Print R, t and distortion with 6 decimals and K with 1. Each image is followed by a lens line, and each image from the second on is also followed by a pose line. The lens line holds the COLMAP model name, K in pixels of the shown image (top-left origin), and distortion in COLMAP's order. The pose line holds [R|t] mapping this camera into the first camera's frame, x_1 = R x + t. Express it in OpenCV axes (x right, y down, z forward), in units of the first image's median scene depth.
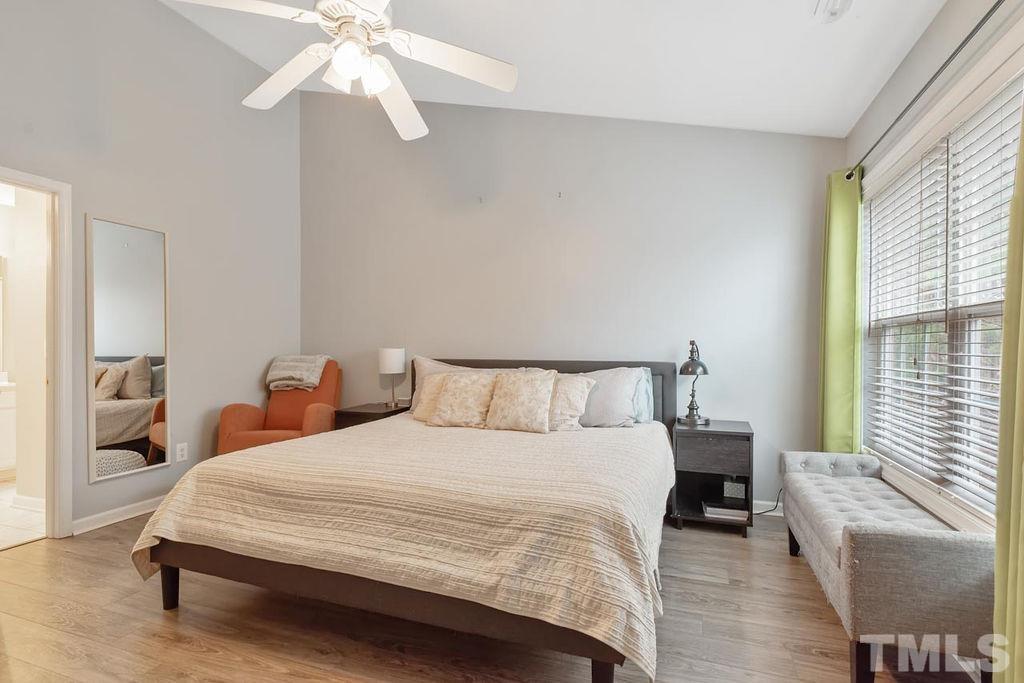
lens RADIAL K [[495.7, 0, 513.6], [0, 495.7, 347.8], [0, 0, 1]] dist [0.000355, 0.000639]
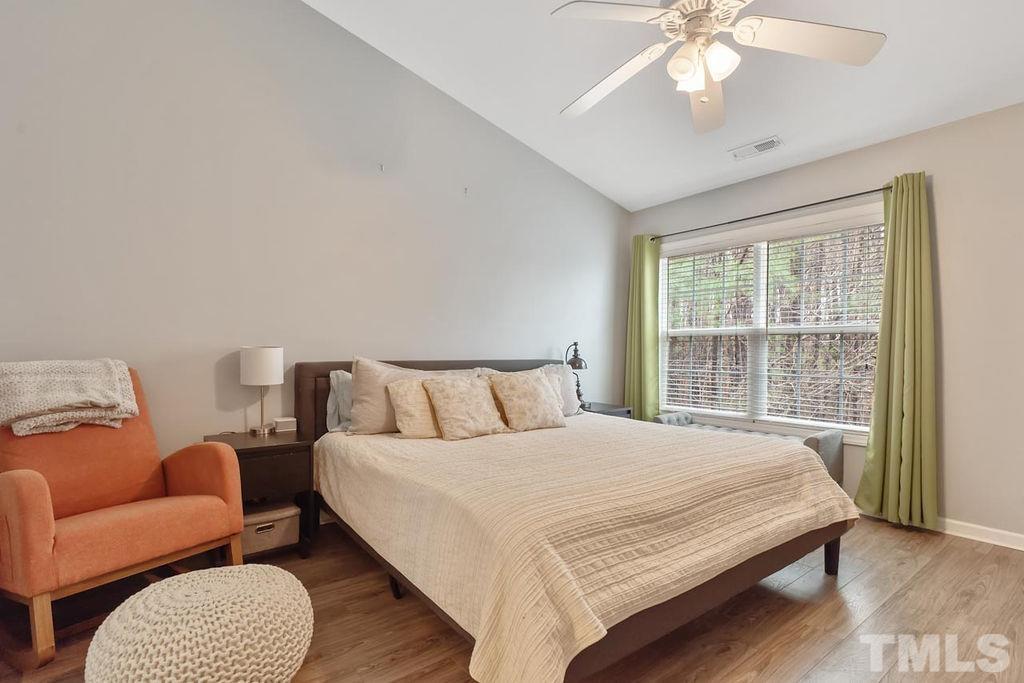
lens RADIAL K [[495.7, 0, 513.6], [0, 495.7, 347.8], [0, 0, 1]] dist [0.000355, 0.000639]
pose [[0.537763, 0.002541, 0.843092, -0.937685], [-0.003643, 0.999993, -0.000690, 0.001308], [-0.843088, -0.002700, 0.537768, 0.526630]]
